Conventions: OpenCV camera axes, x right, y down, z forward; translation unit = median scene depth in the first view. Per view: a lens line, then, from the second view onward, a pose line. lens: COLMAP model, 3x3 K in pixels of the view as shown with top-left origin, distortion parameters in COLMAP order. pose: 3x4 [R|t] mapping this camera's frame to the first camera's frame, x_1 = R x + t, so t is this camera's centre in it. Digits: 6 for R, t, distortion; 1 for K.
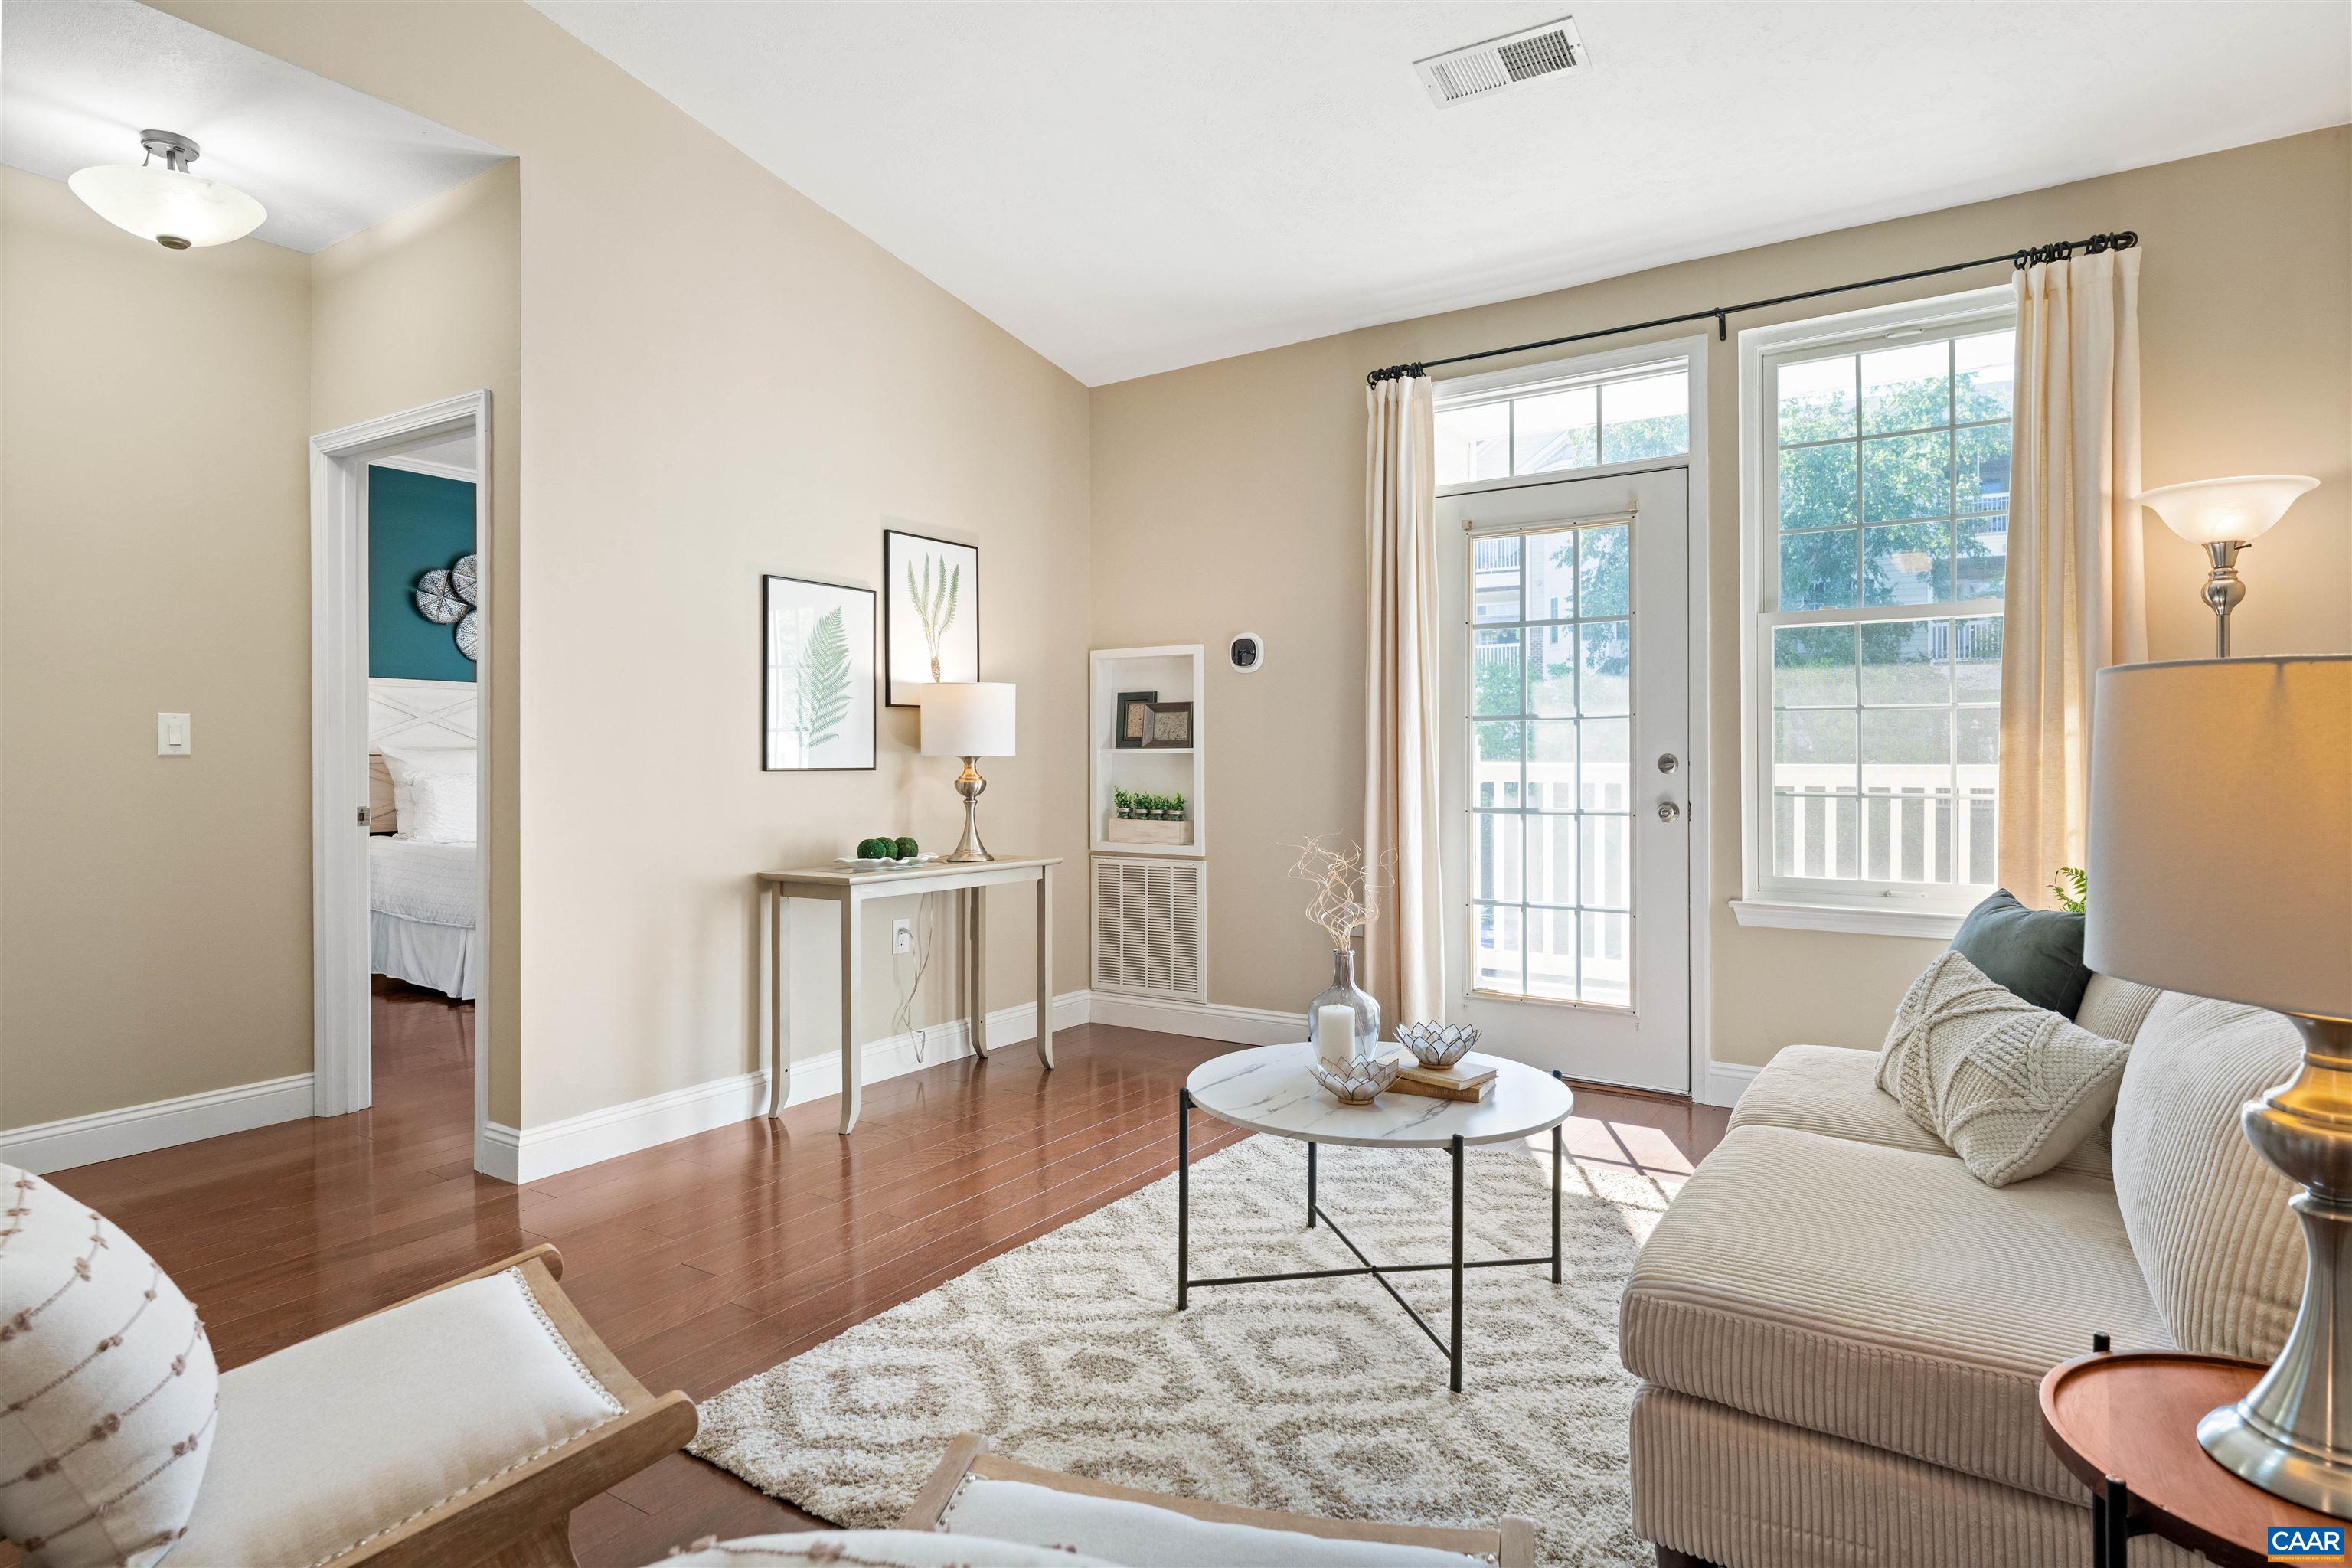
lens RADIAL K [[1256.8, 0, 1173.4], [0, 1256.8, 761.6], [0, 0, 1]] dist [-0.002988, -0.001605]
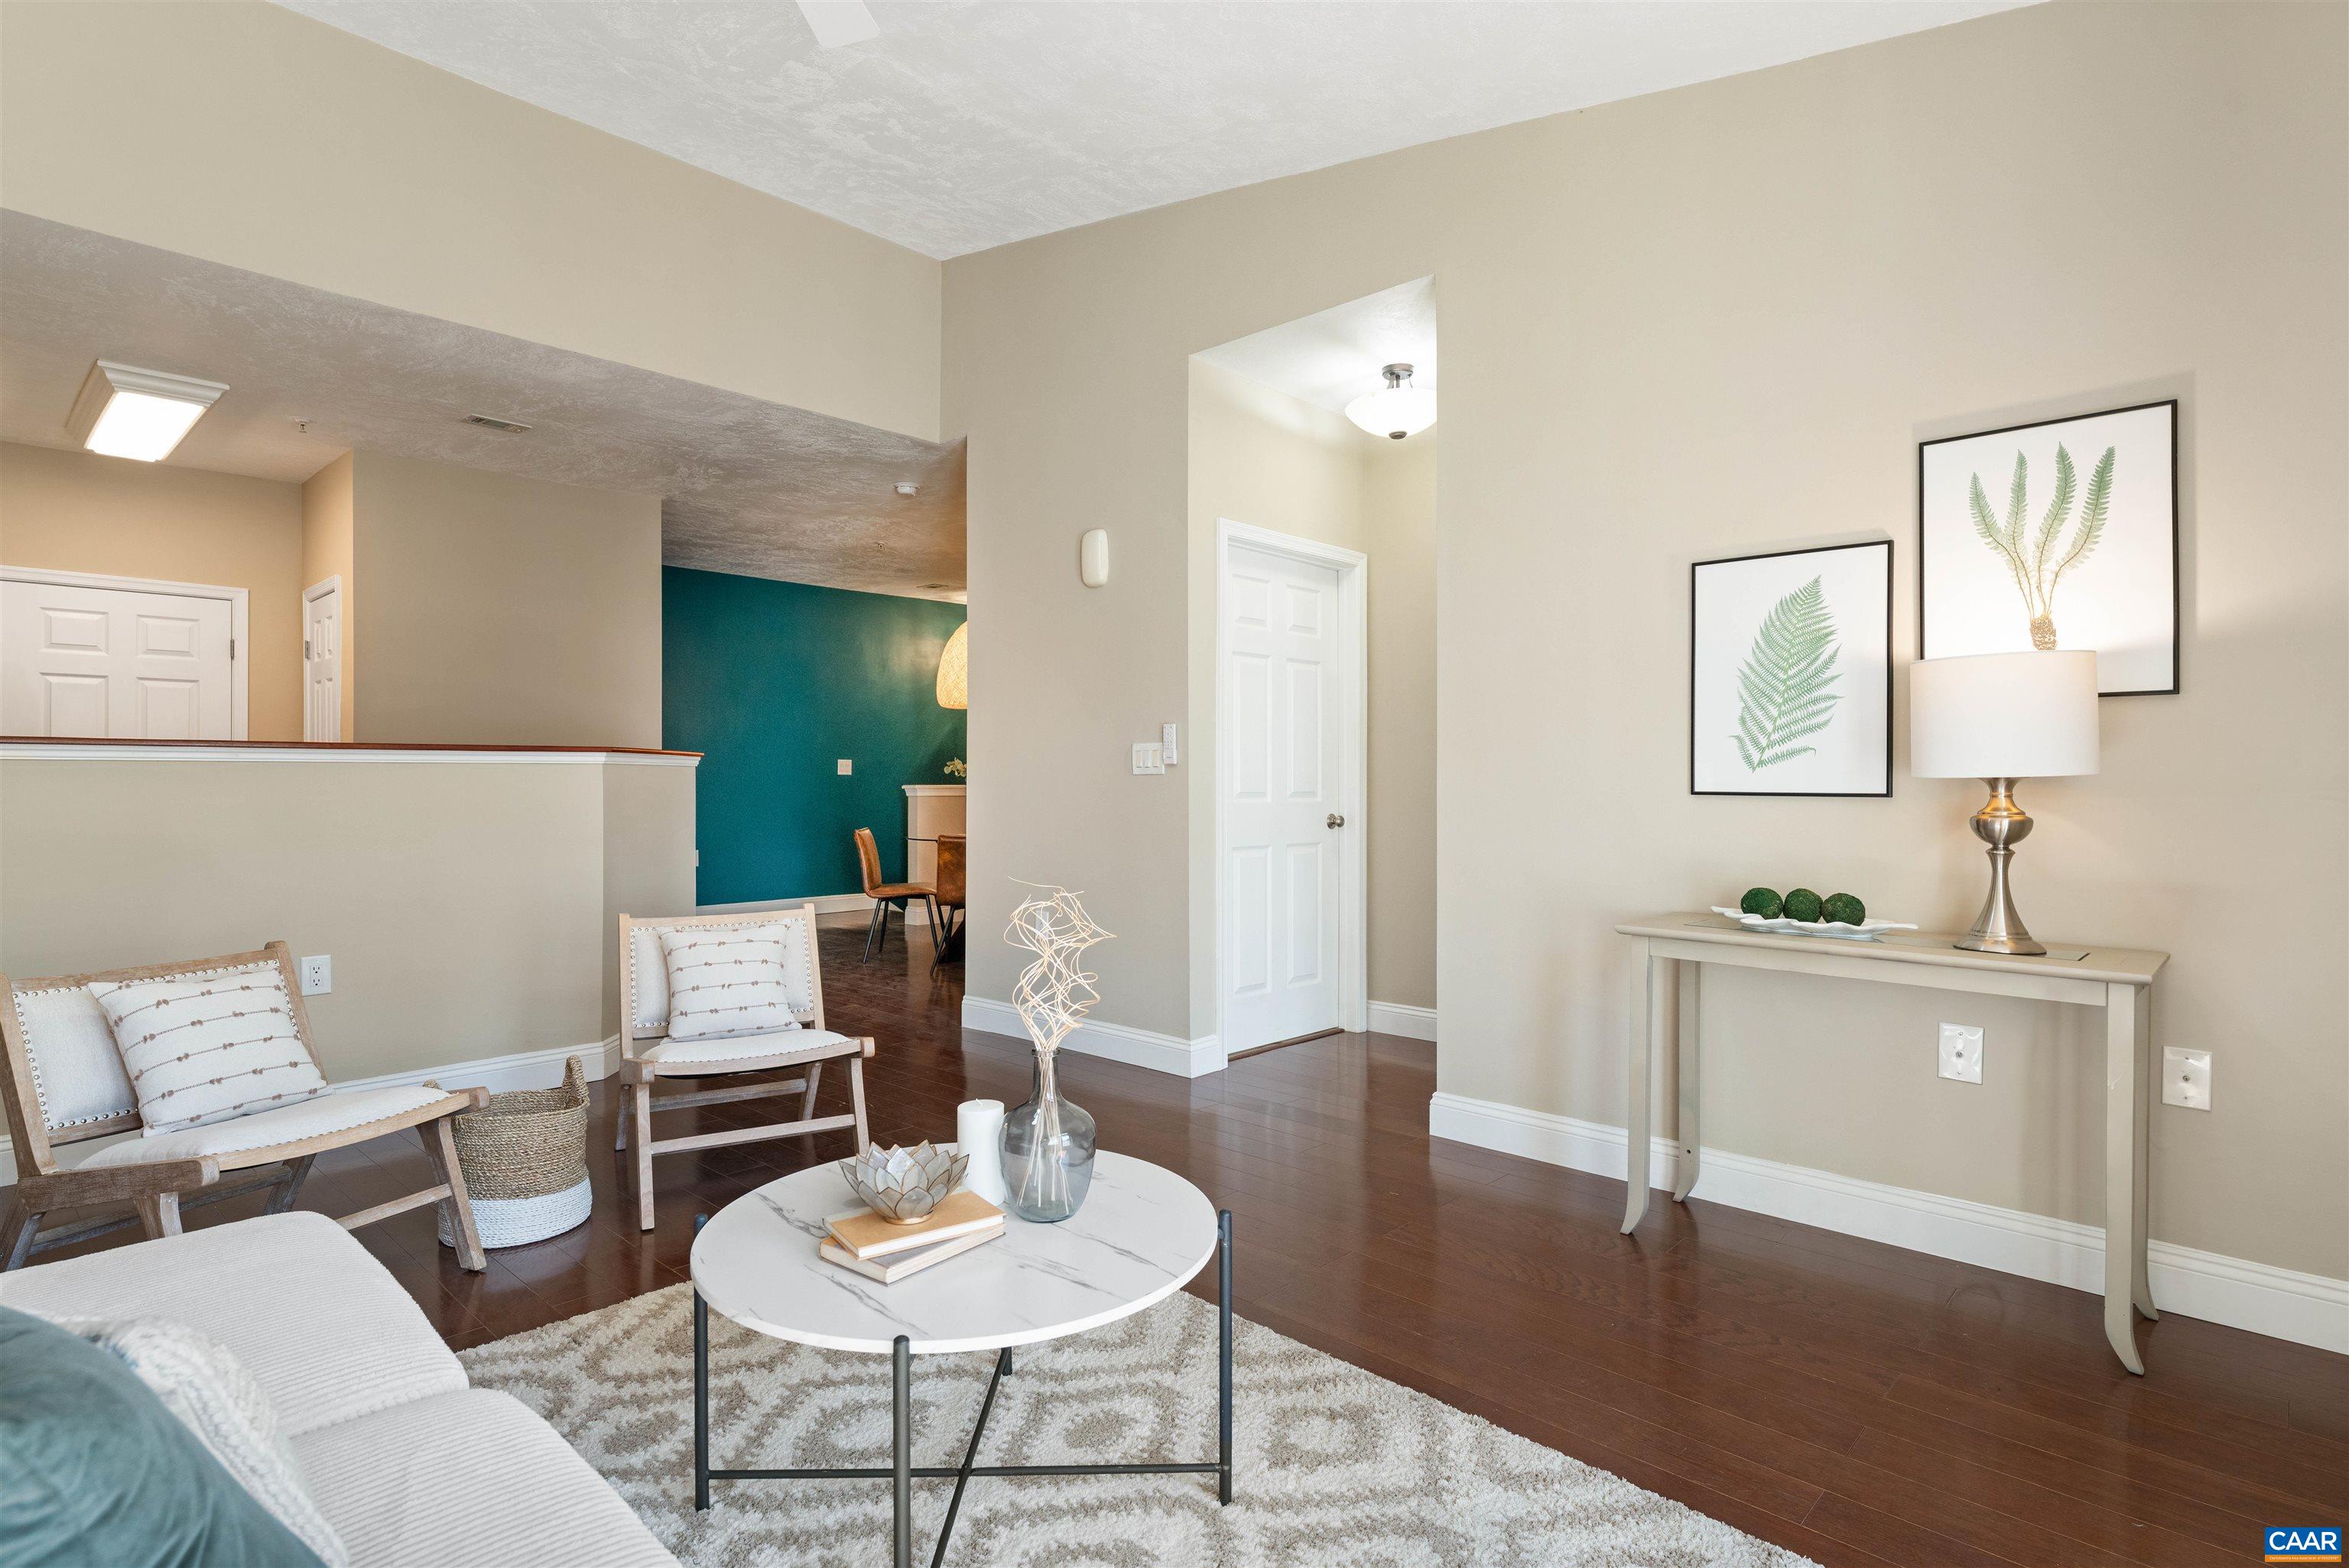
lens RADIAL K [[1213.7, 0, 1172.8], [0, 1213.7, 773.8], [0, 0, 1]] dist [0.000885, 0.000501]
pose [[-0.183698, 0.000500, -0.982983, 0.515976], [-0.002342, 0.999997, 0.000946, -0.006168], [0.982980, 0.002475, -0.183697, 0.762480]]
